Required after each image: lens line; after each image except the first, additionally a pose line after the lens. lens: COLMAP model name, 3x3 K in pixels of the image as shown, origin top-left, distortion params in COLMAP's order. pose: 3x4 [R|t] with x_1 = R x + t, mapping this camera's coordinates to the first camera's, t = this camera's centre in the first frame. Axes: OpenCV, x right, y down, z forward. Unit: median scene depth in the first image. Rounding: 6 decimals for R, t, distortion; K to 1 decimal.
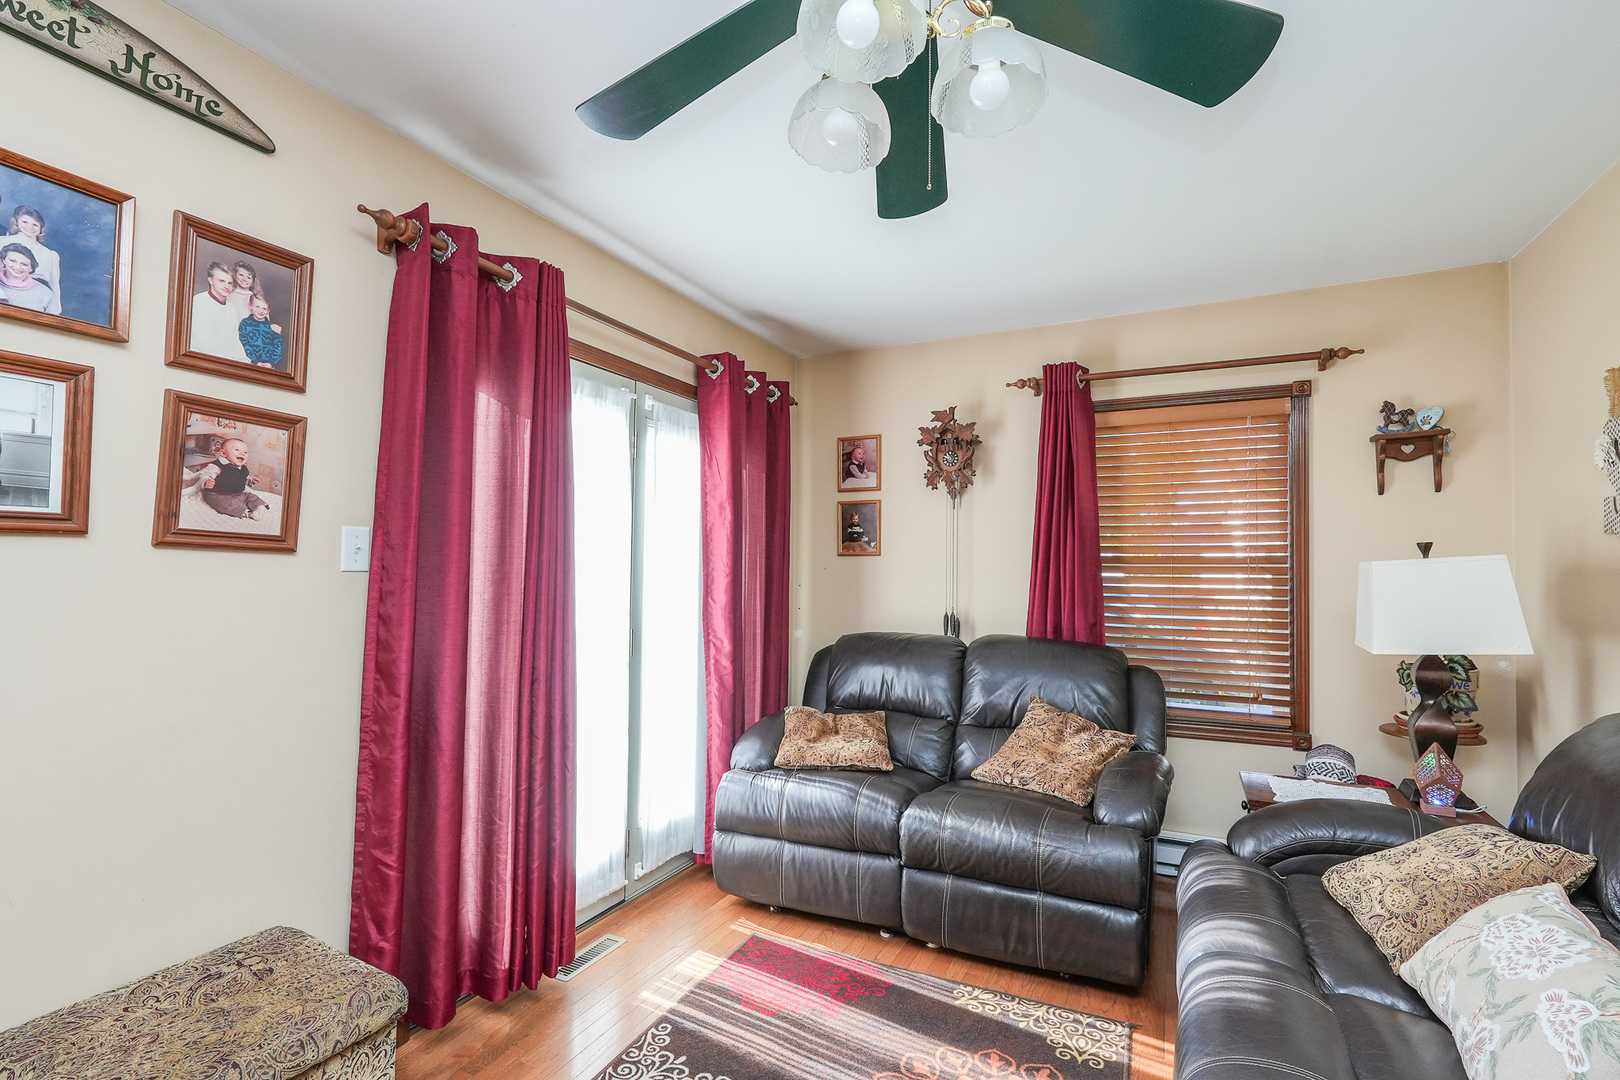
lens RADIAL K [[742.7, 0, 807.3], [0, 742.7, 541.4], [0, 0, 1]] dist [-0.008479, 0.006473]
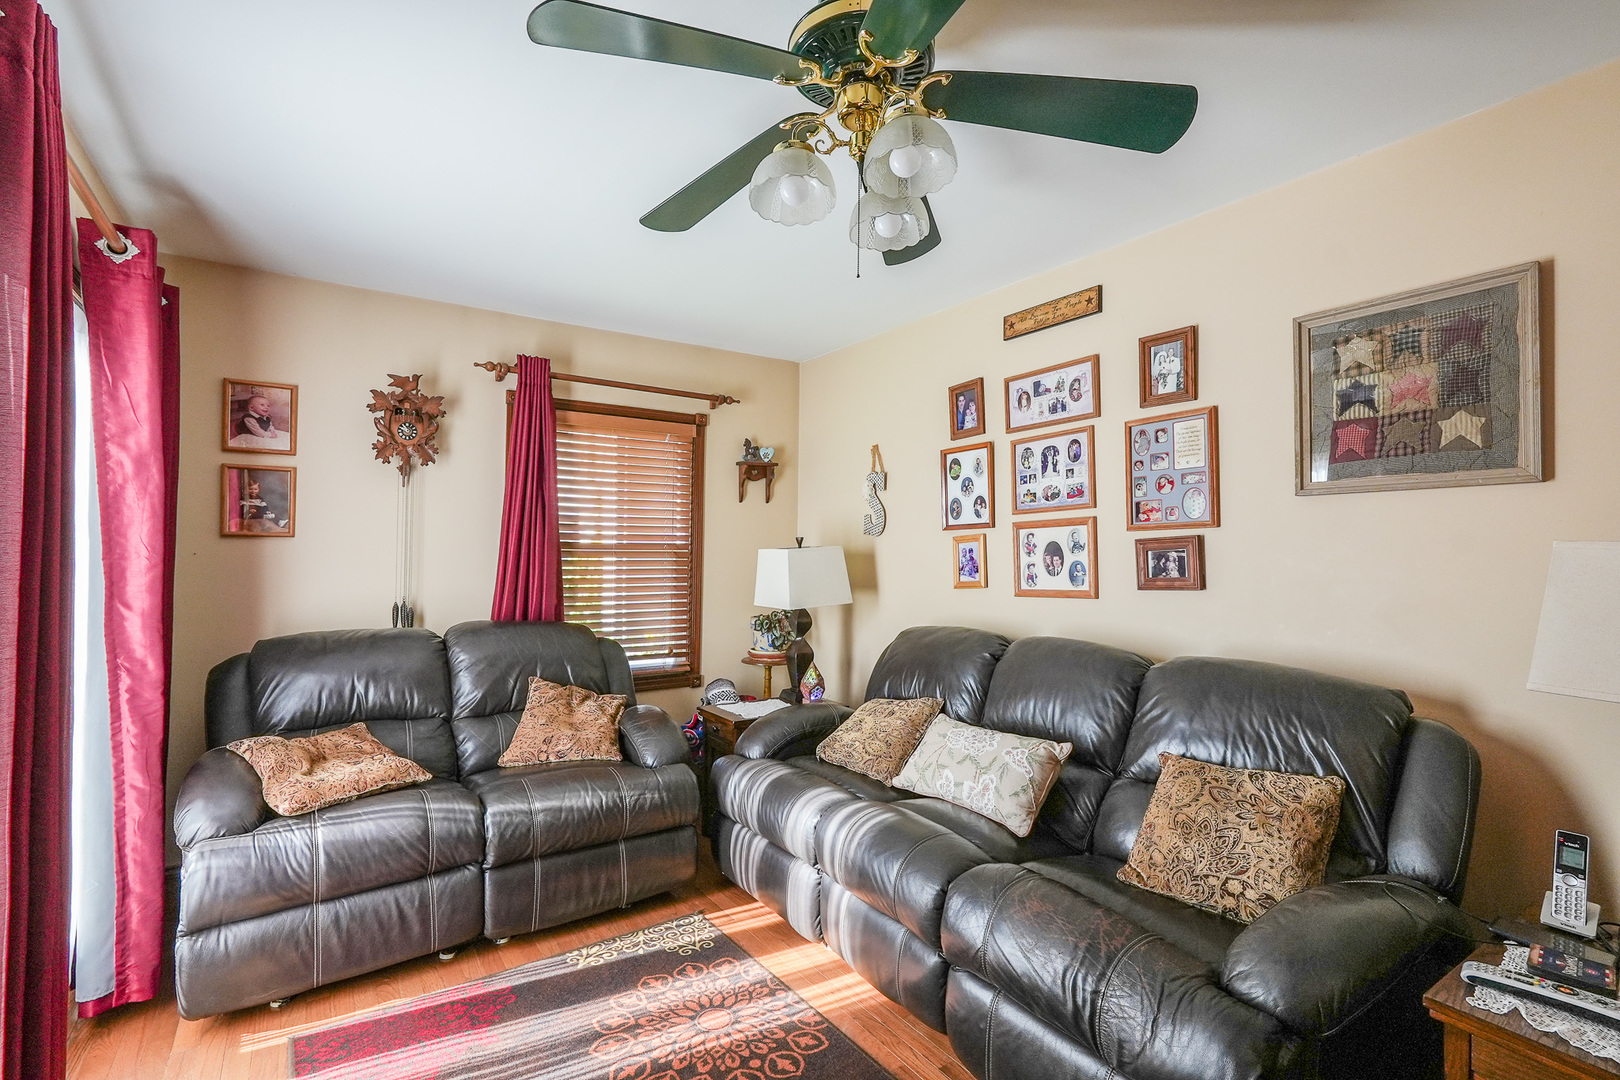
lens RADIAL K [[742.7, 0, 809.1], [0, 742.7, 538.9], [0, 0, 1]] dist [-0.008479, 0.006473]
pose [[0.491022, 0.013638, 0.871040, -0.434320], [-0.034139, 0.999411, 0.003598, -0.001019], [-0.870478, -0.031503, 0.491198, 0.166197]]
